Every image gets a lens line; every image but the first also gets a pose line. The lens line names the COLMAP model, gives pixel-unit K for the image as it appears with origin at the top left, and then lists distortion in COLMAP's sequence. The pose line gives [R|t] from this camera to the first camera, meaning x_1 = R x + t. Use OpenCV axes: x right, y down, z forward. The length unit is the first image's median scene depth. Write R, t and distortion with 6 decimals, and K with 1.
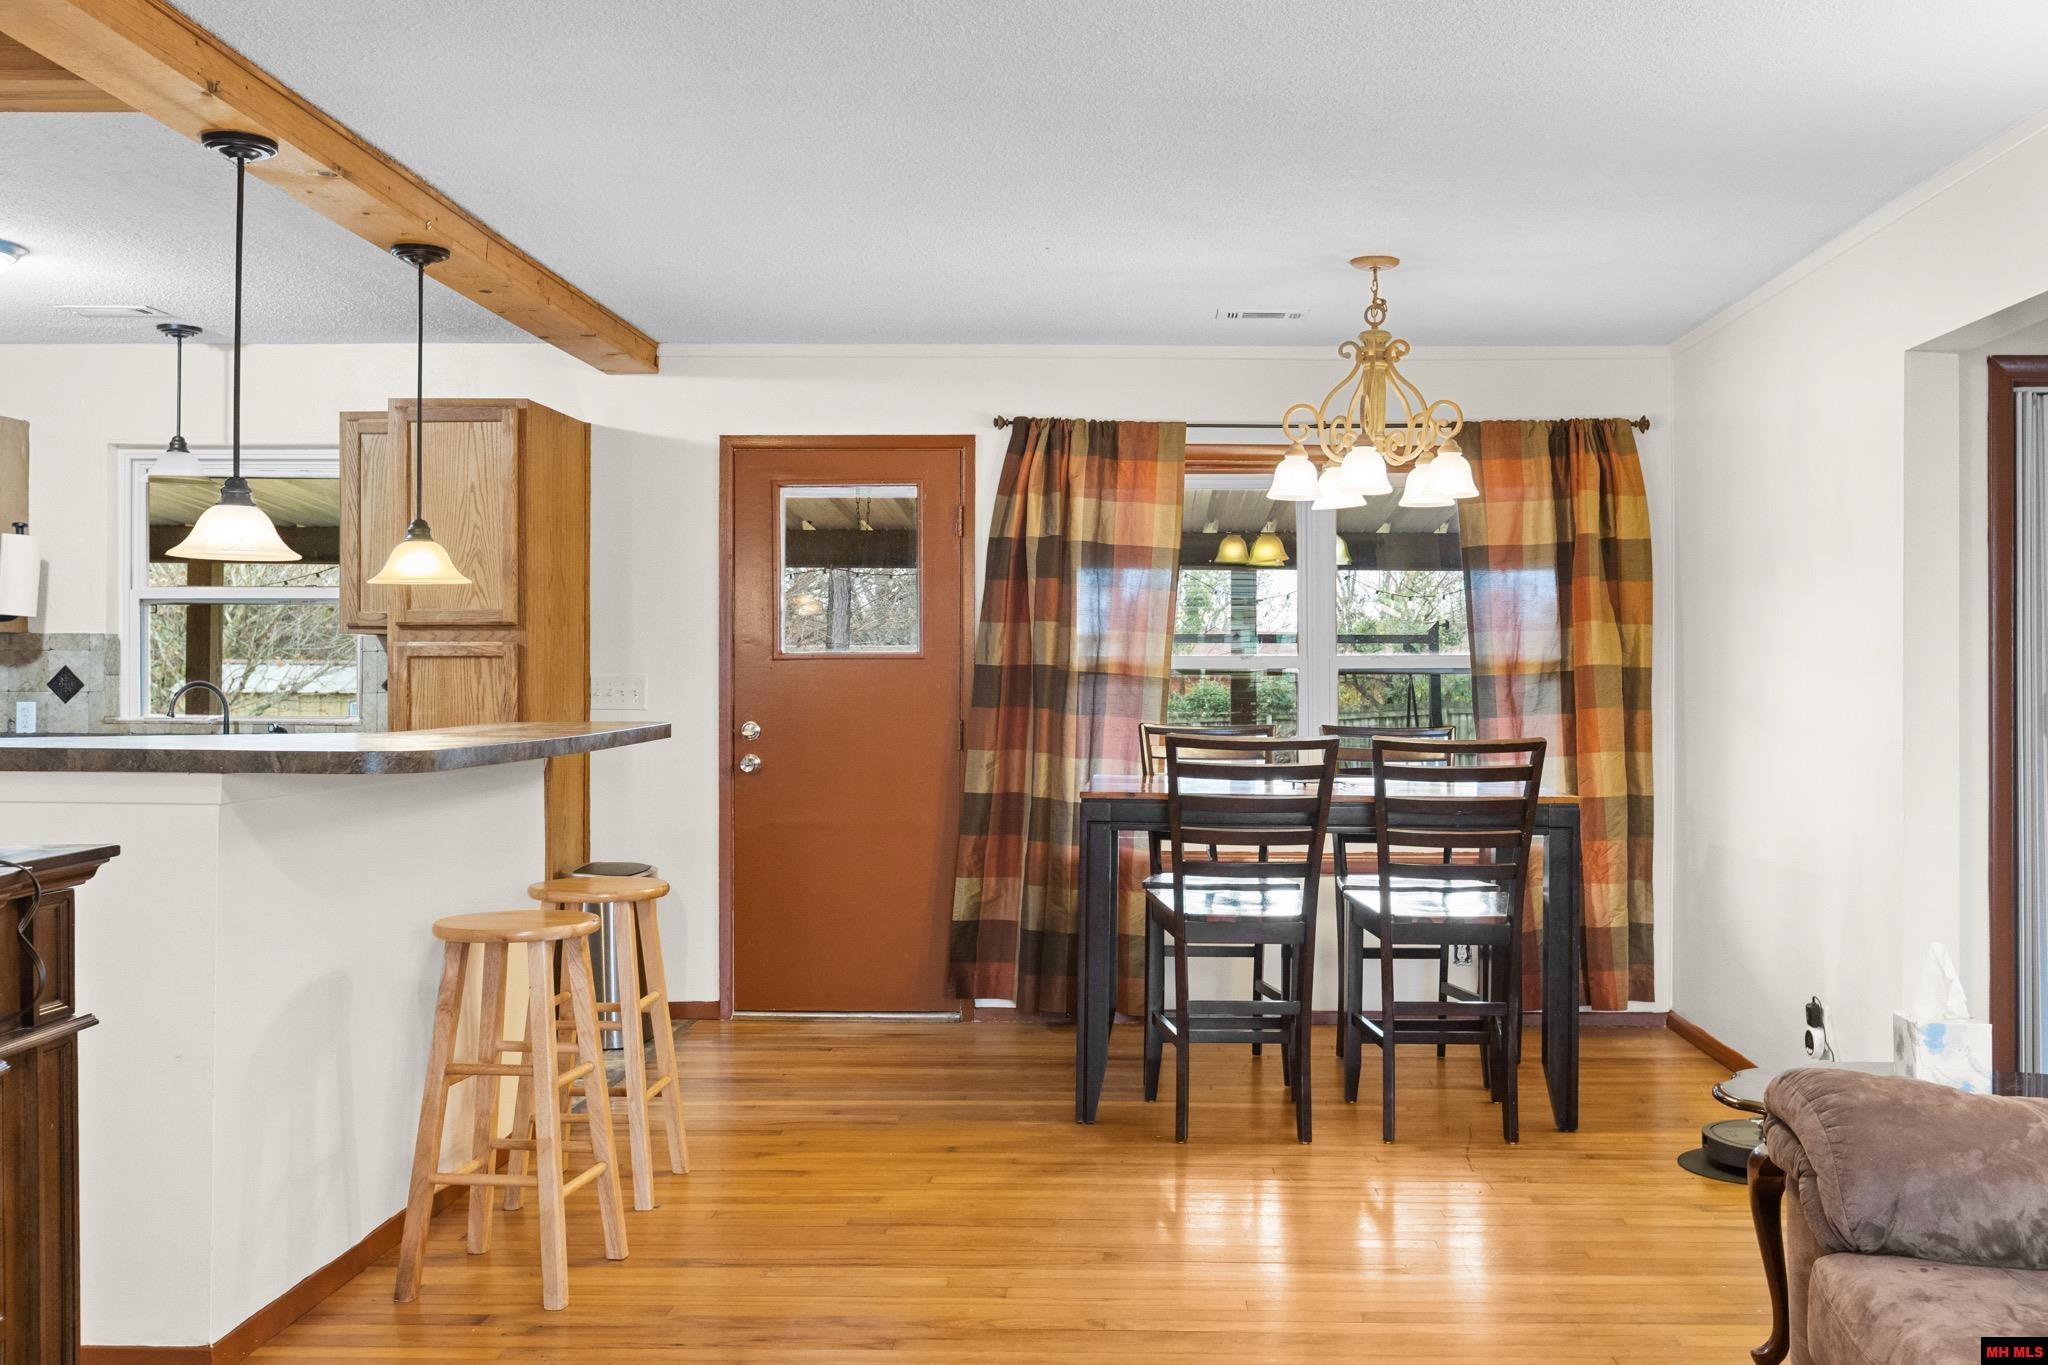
lens RADIAL K [[1737.9, 0, 1027.6], [0, 1737.9, 663.9], [0, 0, 1]] dist [0.010878, -0.012839]
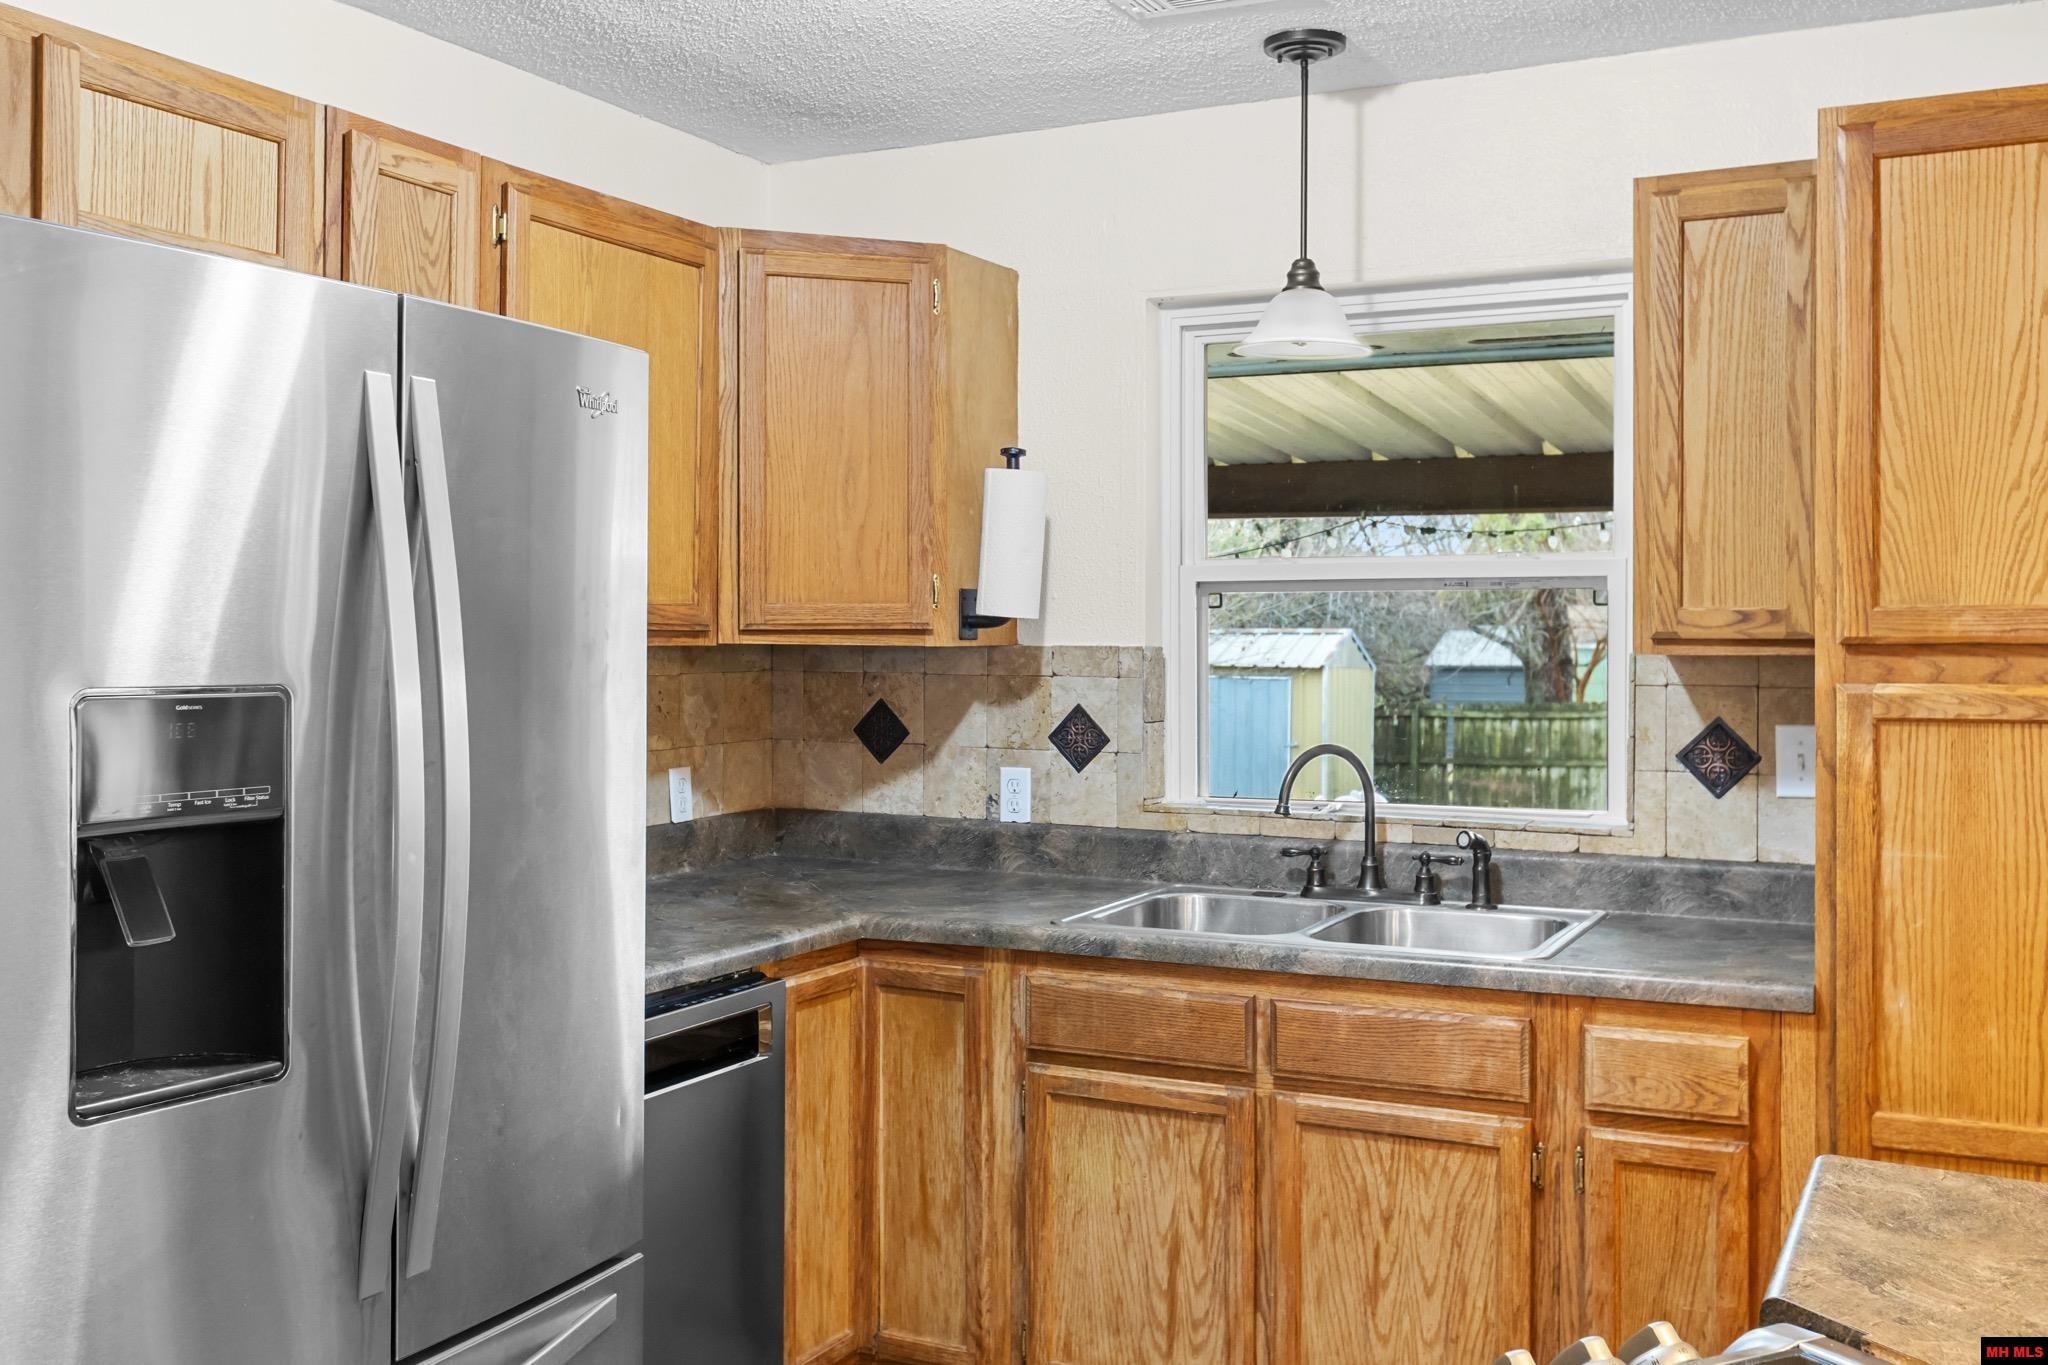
lens RADIAL K [[1913.8, 0, 1022.9], [0, 1913.8, 681.2], [0, 0, 1]] dist [0.010709, 0.000000]
pose [[0.901402, 0.010948, -0.432845, -0.224670], [0.001567, 0.999591, 0.028544, -0.017668], [0.432981, -0.026408, 0.901016, 0.326240]]
